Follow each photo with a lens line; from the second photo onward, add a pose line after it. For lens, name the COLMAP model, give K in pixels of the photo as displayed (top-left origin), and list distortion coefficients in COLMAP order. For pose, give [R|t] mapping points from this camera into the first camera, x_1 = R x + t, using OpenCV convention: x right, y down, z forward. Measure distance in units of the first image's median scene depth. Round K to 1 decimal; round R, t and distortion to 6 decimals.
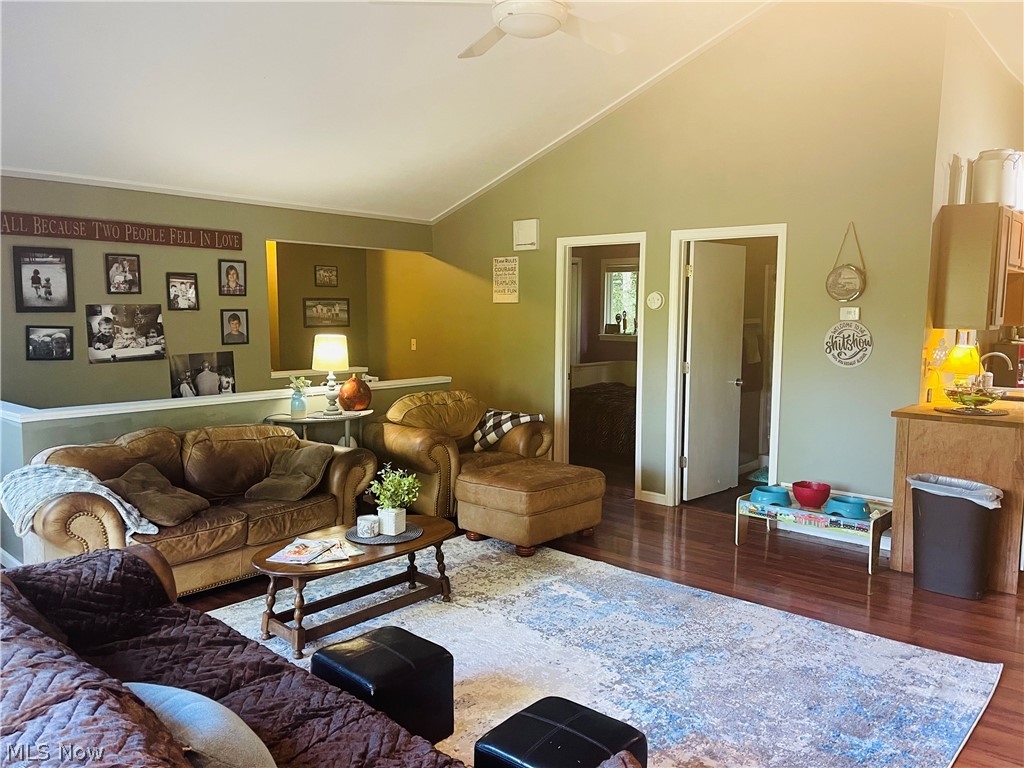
lens RADIAL K [[773.8, 0, 512.6], [0, 773.8, 383.7], [0, 0, 1]] dist [0.067118, -0.085175]
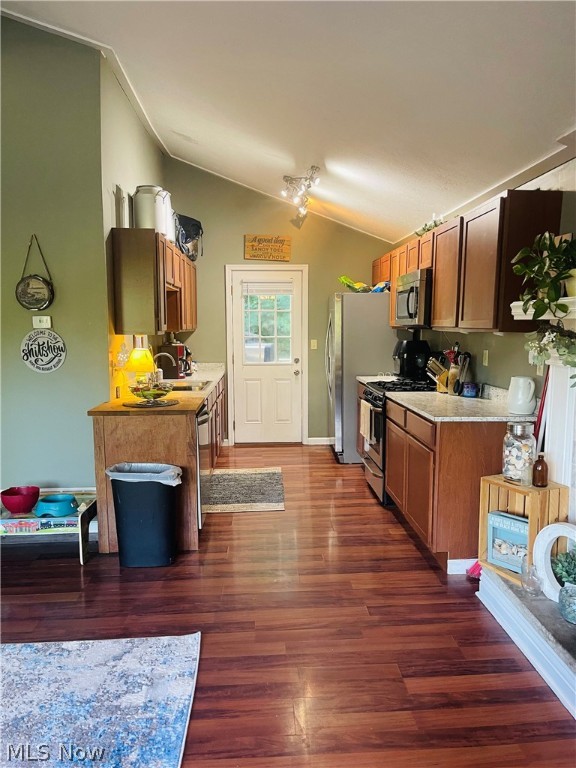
lens RADIAL K [[580.3, 0, 286.6], [0, 580.3, 391.6], [0, 0, 1]] dist [0.067118, -0.085175]
pose [[0.715647, -0.091612, 0.692428, 0.116270], [0.079825, 0.995593, 0.049221, -0.008901], [-0.693885, 0.020049, 0.719806, 0.211043]]
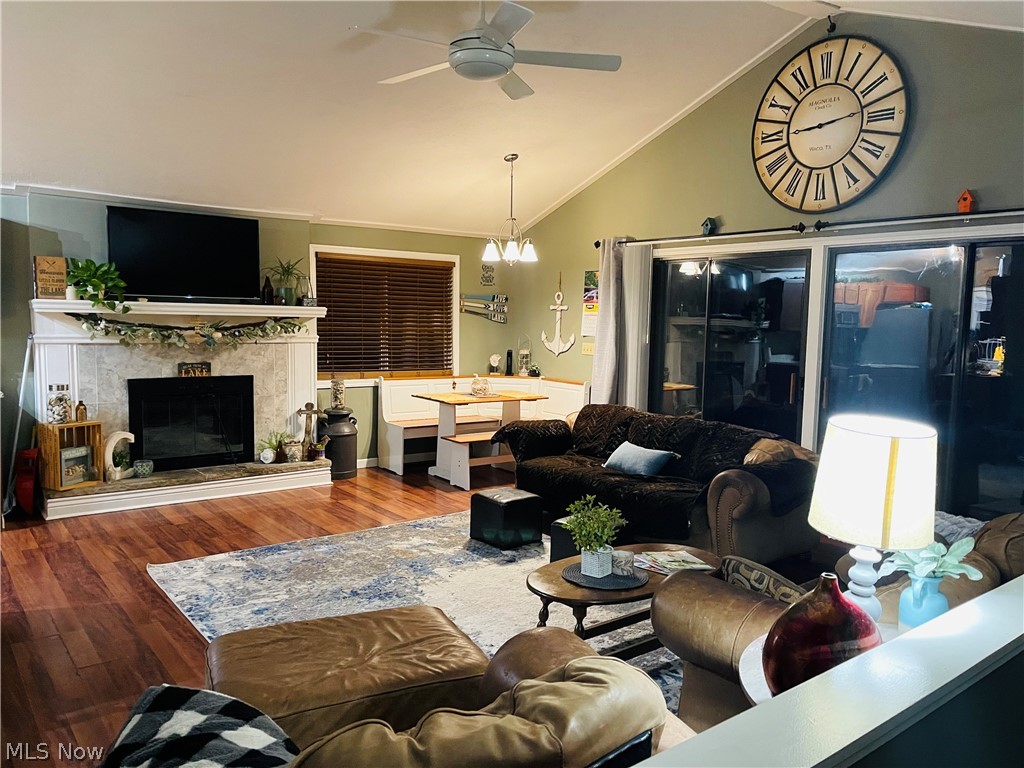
lens RADIAL K [[773.8, 0, 511.5], [0, 773.8, 388.5], [0, 0, 1]] dist [0.067118, -0.085175]
pose [[-0.982851, -0.044564, 0.178938, -0.165054], [-0.009417, 0.981223, 0.192648, -0.150431], [-0.184163, 0.187659, -0.964815, 1.477639]]
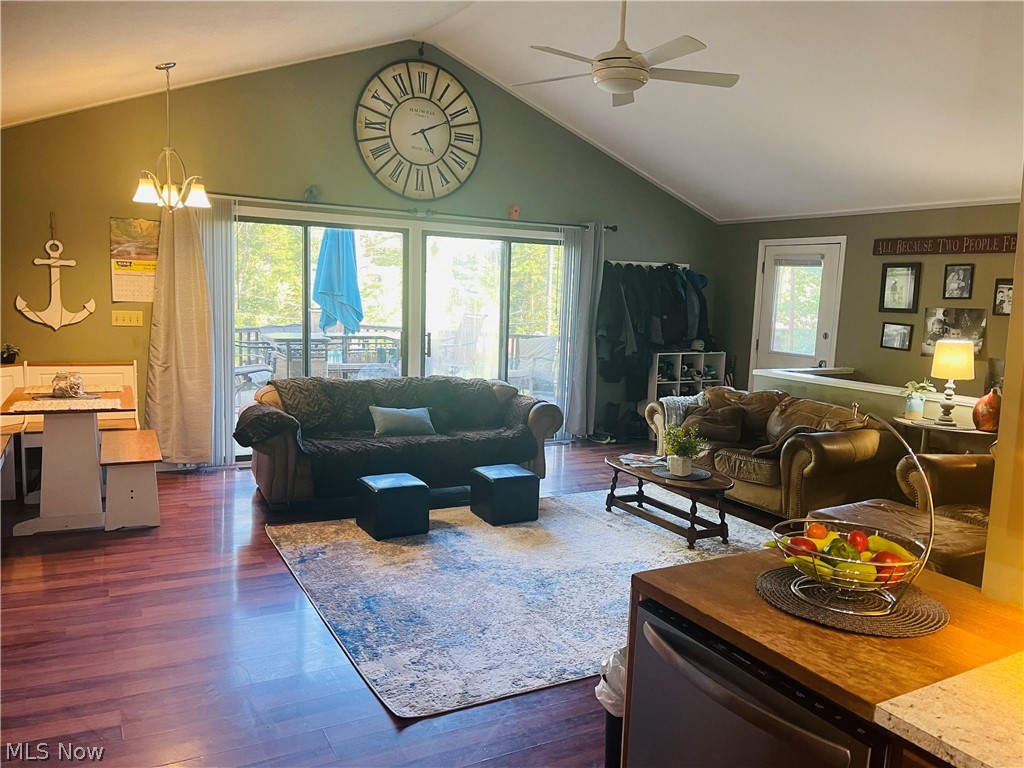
lens RADIAL K [[773.8, 0, 510.8], [0, 773.8, 376.5], [0, 0, 1]] dist [0.067118, -0.085175]
pose [[-0.336126, 0.085943, -0.937888, 0.917293], [-0.130774, 0.981922, 0.136846, -0.087564], [0.932694, 0.168648, -0.318811, 0.902274]]
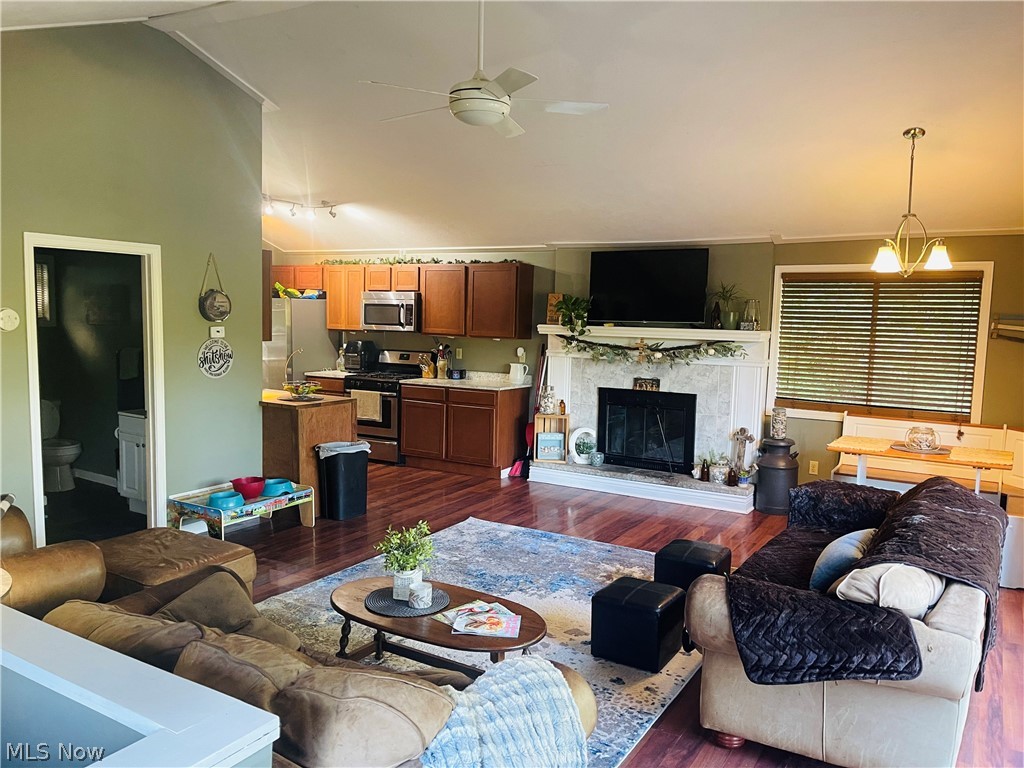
lens RADIAL K [[773.8, 0, 518.9], [0, 773.8, 389.6], [0, 0, 1]] dist [0.067118, -0.085175]
pose [[-0.179128, -0.109273, 0.977739, -0.835000], [0.077004, 0.989207, 0.124662, -0.121126], [-0.980808, 0.097621, -0.168780, 0.805733]]
